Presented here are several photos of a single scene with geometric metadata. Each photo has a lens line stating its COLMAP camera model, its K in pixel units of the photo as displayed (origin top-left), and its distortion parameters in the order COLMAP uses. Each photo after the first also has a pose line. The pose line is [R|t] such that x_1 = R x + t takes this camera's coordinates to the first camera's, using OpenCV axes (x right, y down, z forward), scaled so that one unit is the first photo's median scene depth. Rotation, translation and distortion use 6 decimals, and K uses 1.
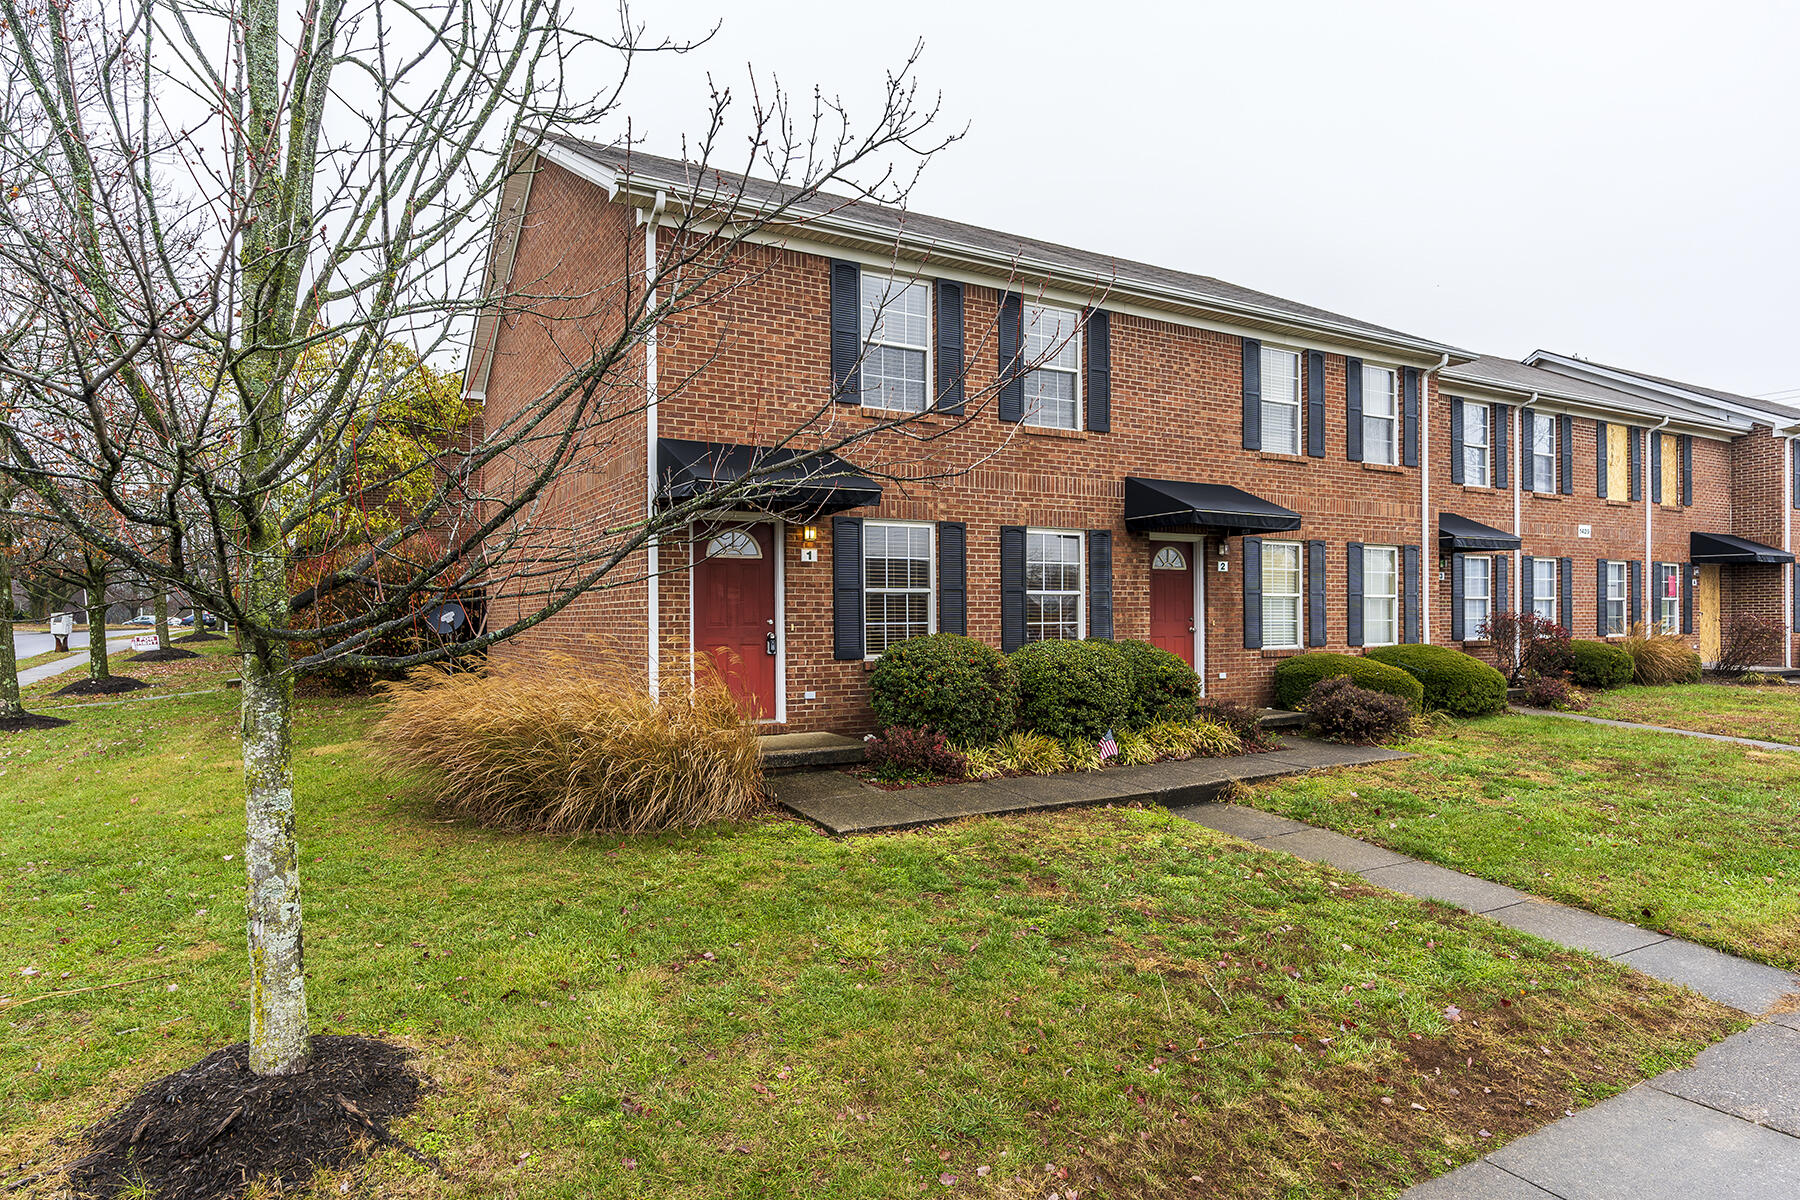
lens RADIAL K [[1126.2, 0, 900.0], [0, 1126.2, 600.0], [0, 0, 1]] dist [-0.002684, -0.000375]
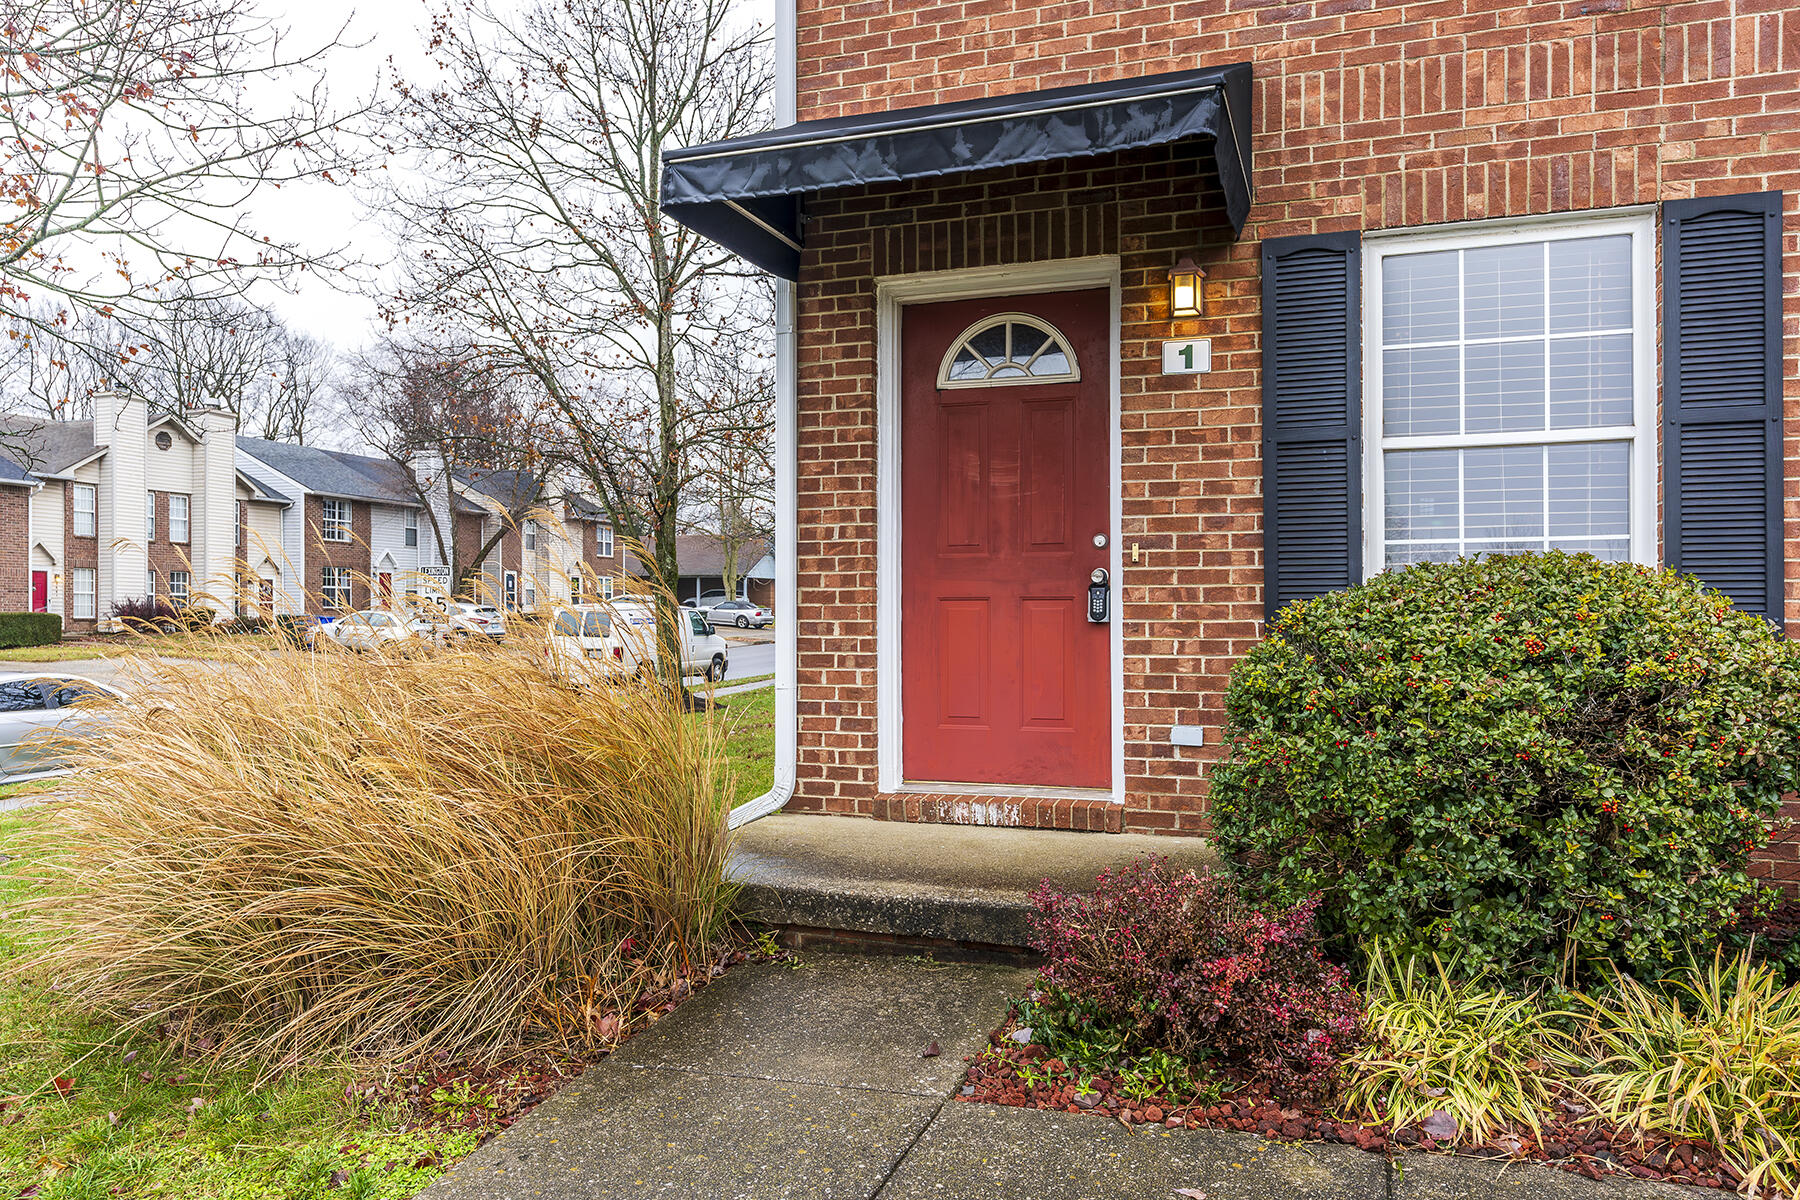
lens RADIAL K [[1299.0, 0, 908.7], [0, 1299.0, 608.8], [0, 0, 1]] dist [0.004271, 0.000723]
pose [[0.640056, -0.002054, -0.768325, 0.179005], [0.005527, 0.999983, 0.001932, 0.039608], [0.768308, -0.005483, 0.640056, 0.626057]]
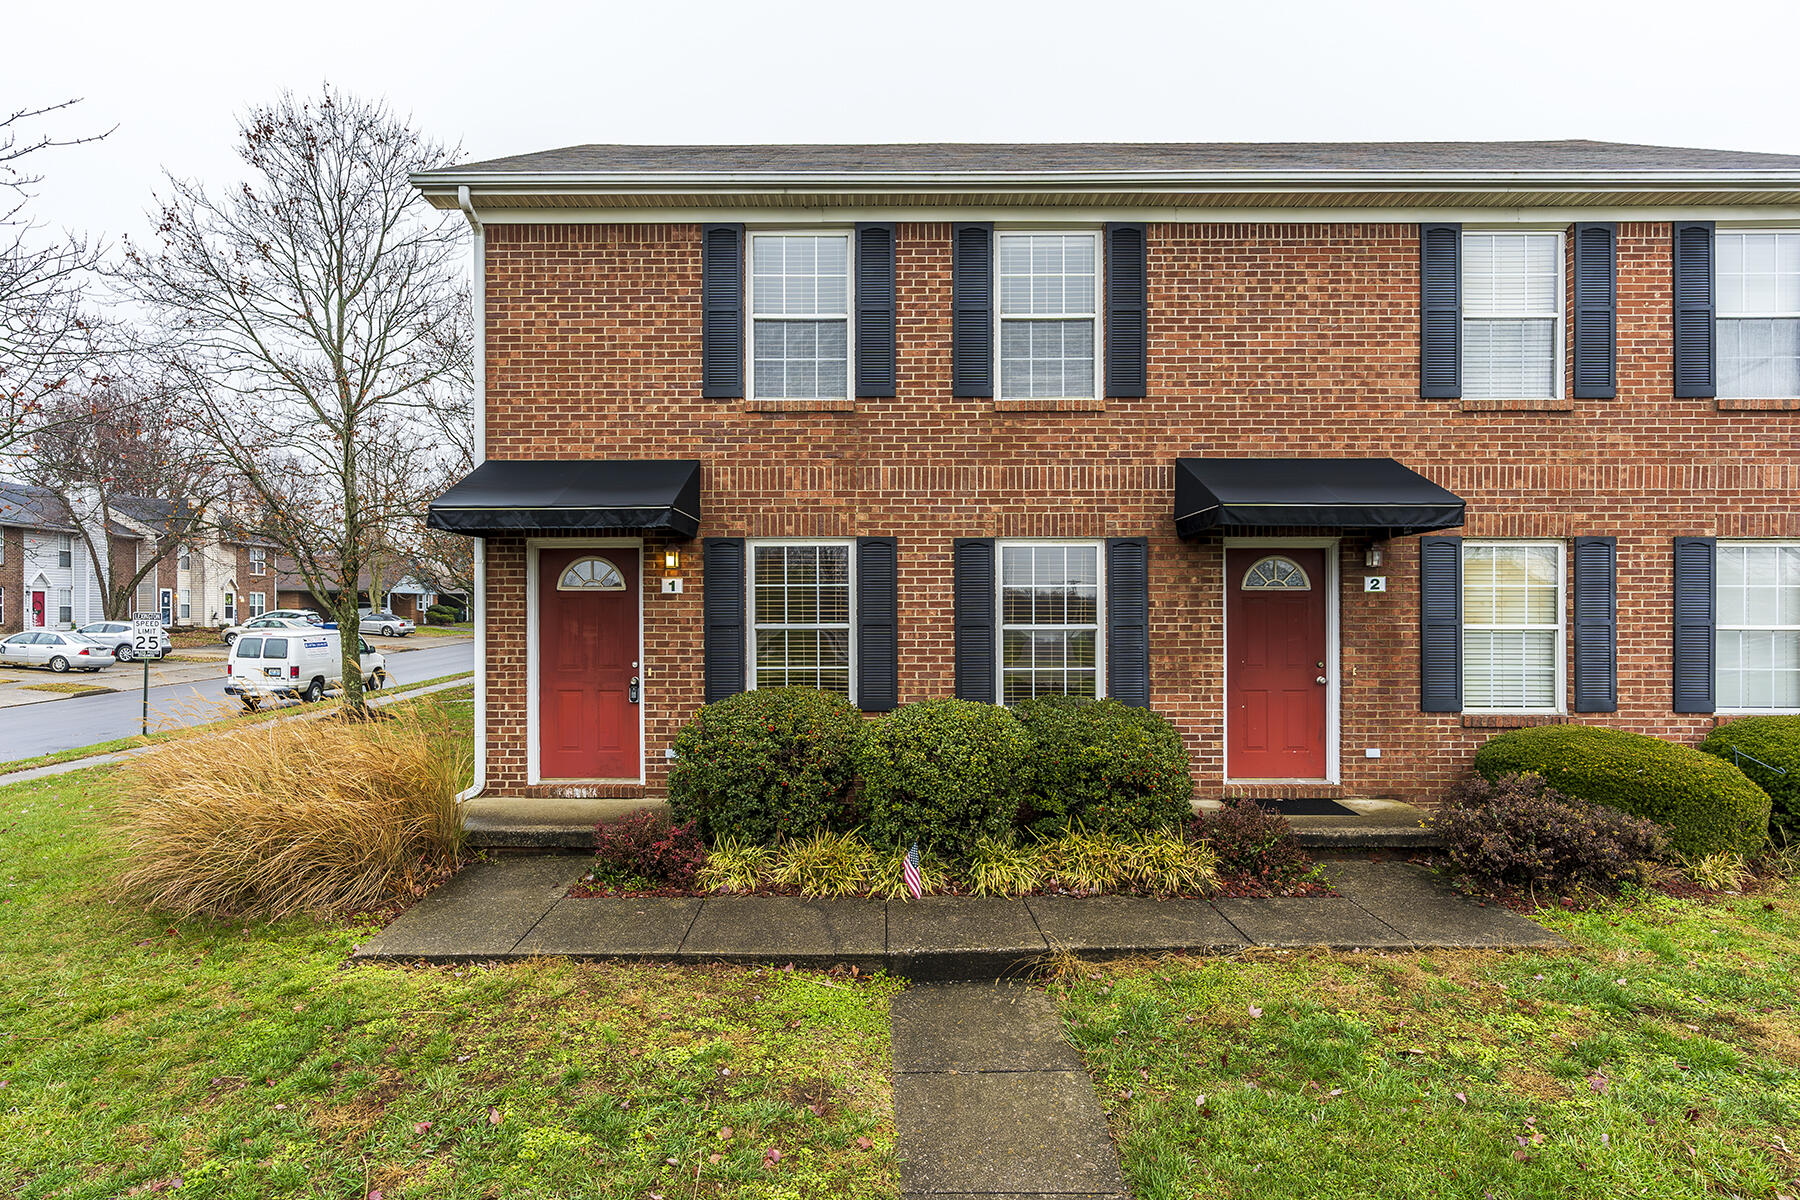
lens RADIAL K [[1077.0, 0, 875.5], [0, 1077.0, 601.3], [0, 0, 1]] dist [-0.005080, -0.001365]
pose [[0.844223, -0.003821, -0.535979, 0.450697], [0.005762, 0.999982, 0.001947, -0.027522], [0.535962, -0.004732, 0.844229, 0.388818]]
